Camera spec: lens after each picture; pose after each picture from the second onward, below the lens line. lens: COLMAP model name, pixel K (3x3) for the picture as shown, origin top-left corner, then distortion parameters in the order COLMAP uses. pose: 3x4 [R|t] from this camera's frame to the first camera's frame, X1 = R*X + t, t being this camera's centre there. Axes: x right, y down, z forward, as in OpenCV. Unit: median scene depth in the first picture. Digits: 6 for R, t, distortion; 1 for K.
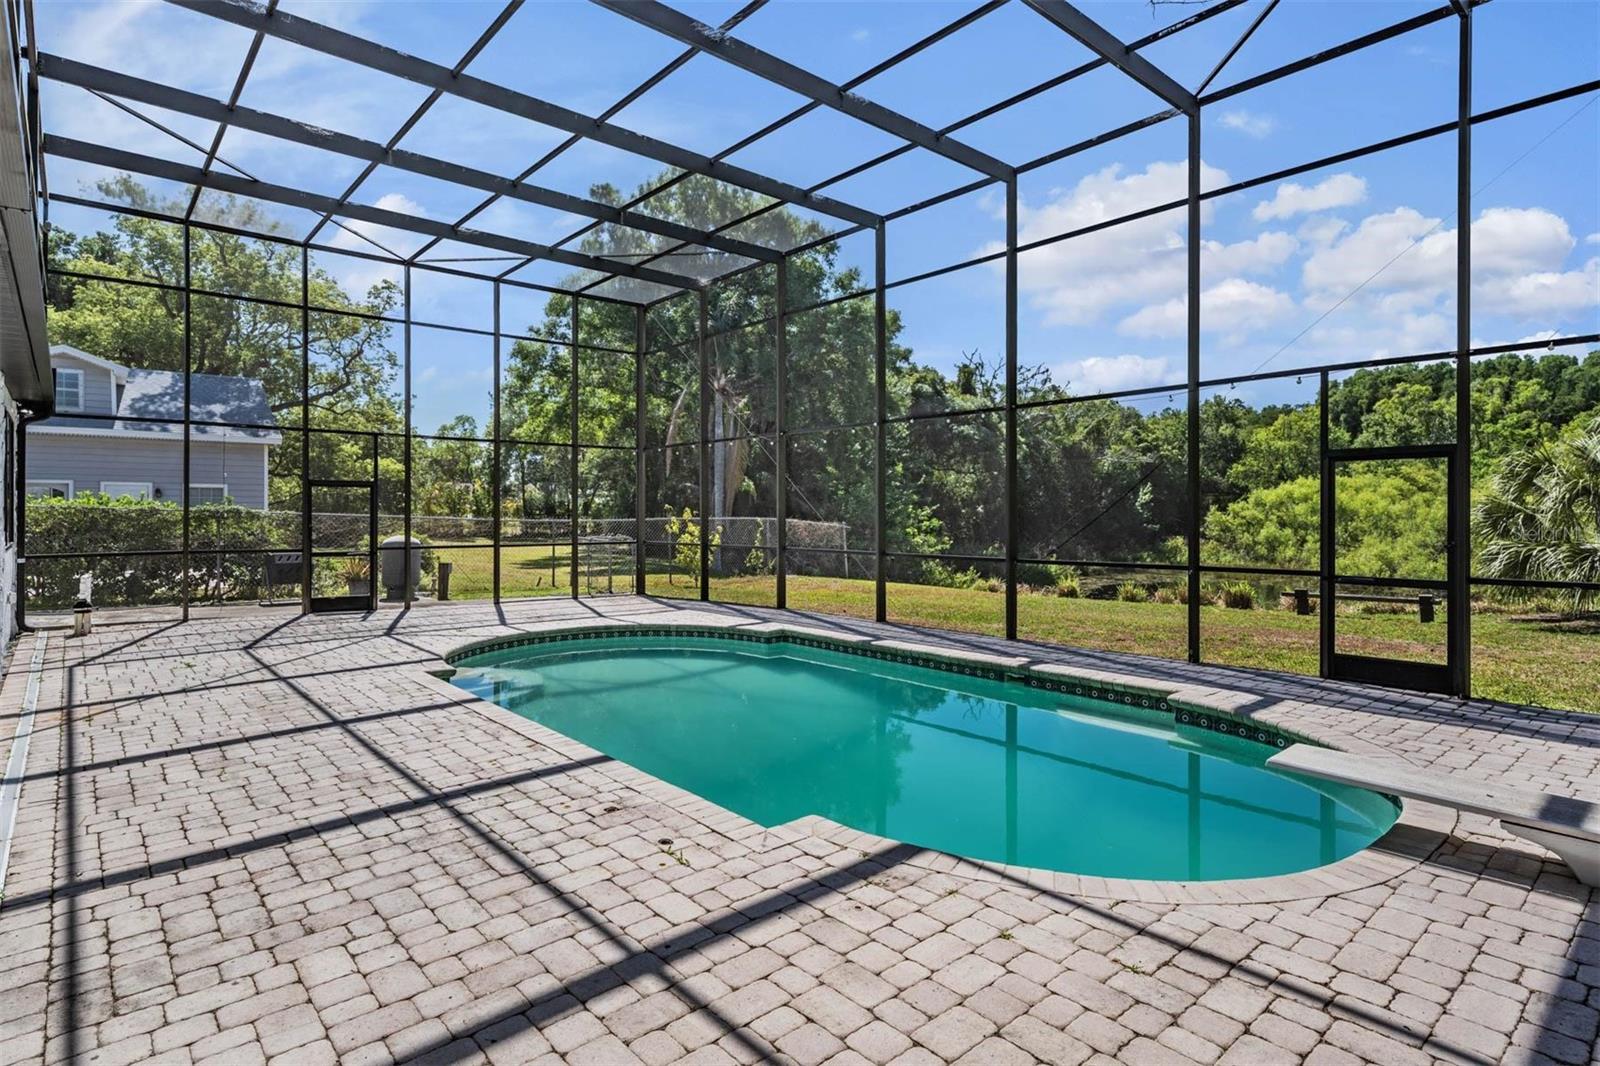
lens RADIAL K [[823.4, 0, 798.8], [0, 823.4, 523.7], [0, 0, 1]] dist [-0.004018, -0.000884]
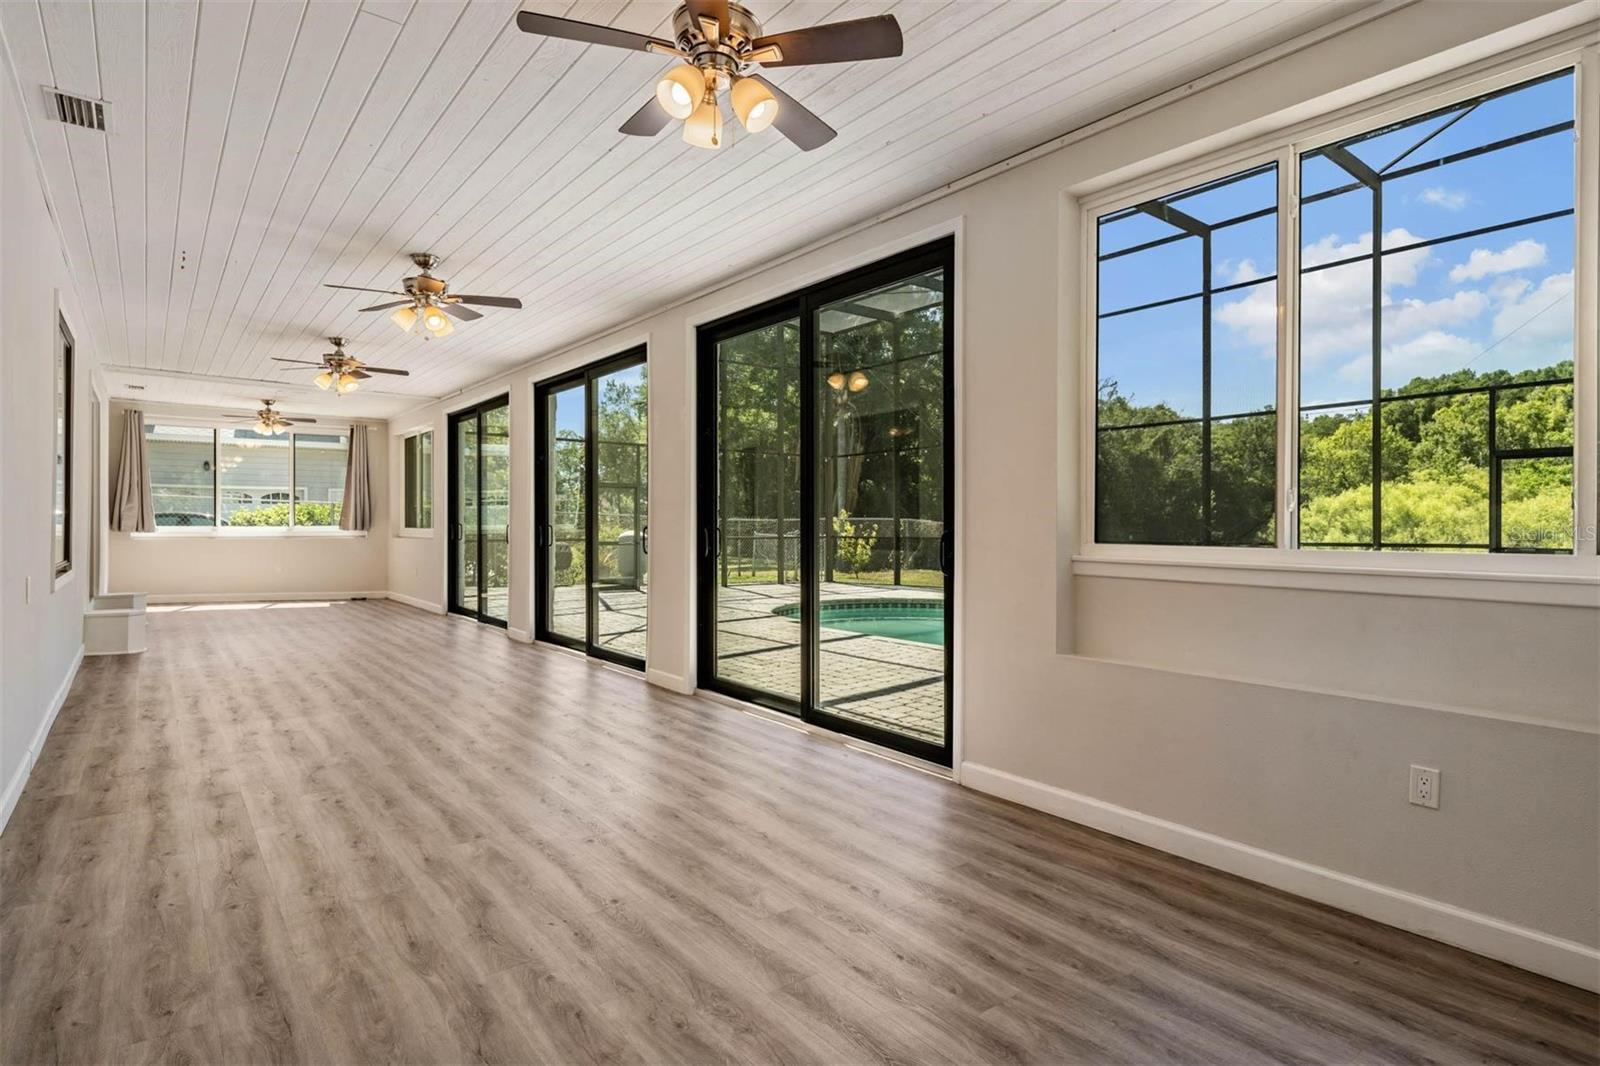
lens RADIAL K [[823.4, 0, 805.2], [0, 823.4, 530.0], [0, 0, 1]] dist [-0.004018, -0.000884]
pose [[0.999620, -0.002159, -0.027475, -0.068618], [0.001988, 0.999978, -0.006270, 0.005625], [0.027488, 0.006213, 0.999603, -0.051895]]
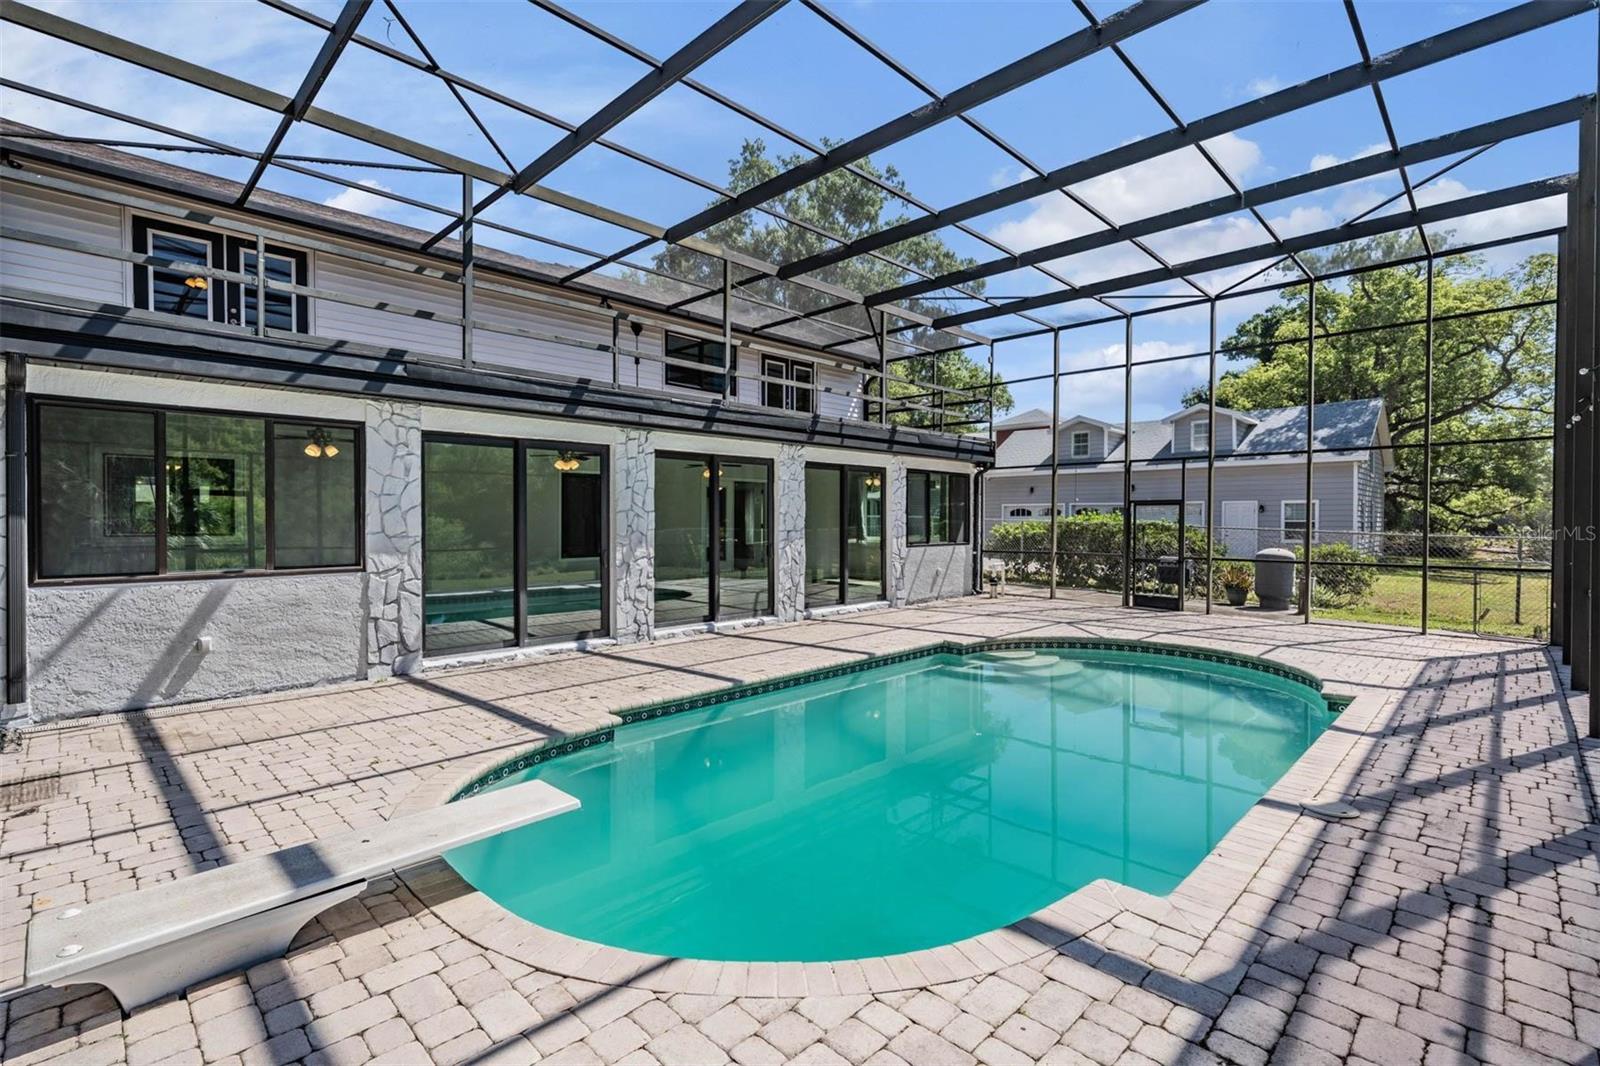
lens RADIAL K [[729.6, 0, 805.4], [0, 729.6, 526.1], [0, 0, 1]] dist [-0.017858, -0.000493]
pose [[0.090583, 0.008360, -0.995854, 0.176690], [-0.016633, 0.999838, 0.006880, -0.004545], [0.995750, 0.015941, 0.090707, 0.147196]]
